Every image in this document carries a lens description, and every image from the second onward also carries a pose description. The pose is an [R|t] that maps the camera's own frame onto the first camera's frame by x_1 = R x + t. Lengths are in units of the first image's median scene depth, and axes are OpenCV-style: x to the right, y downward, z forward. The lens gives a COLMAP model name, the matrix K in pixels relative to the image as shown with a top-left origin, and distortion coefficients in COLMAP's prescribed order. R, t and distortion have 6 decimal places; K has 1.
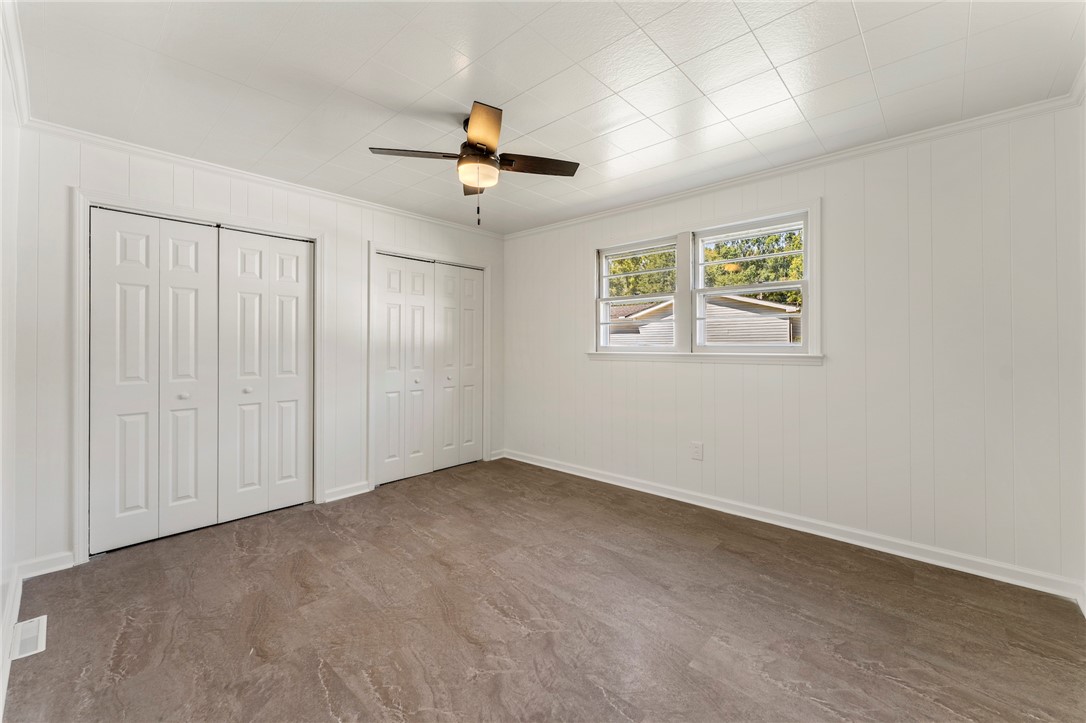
lens RADIAL K [[435.8, 0, 538.4], [0, 435.8, 343.0], [0, 0, 1]] dist [0.002602, -0.000384]
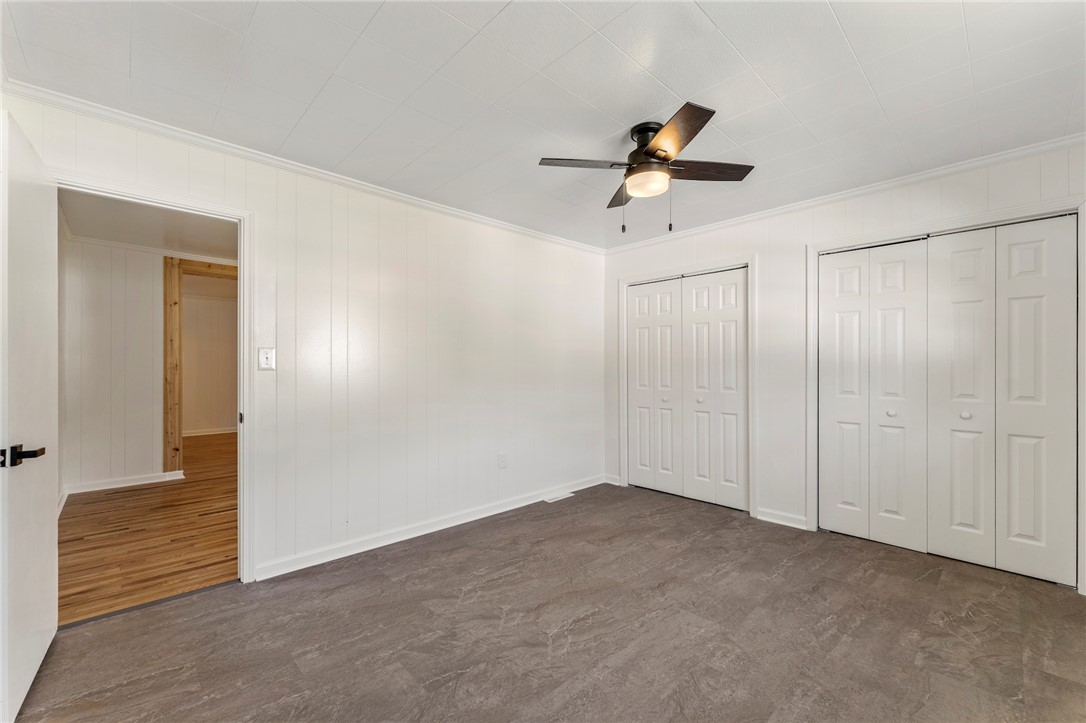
lens RADIAL K [[435.8, 0, 545.1], [0, 435.8, 367.5], [0, 0, 1]] dist [0.002602, -0.000384]
pose [[-0.049408, 0.003765, -0.998772, 0.656217], [0.011294, 0.999931, 0.003211, 0.004112], [0.998715, -0.011121, -0.049448, 0.659651]]
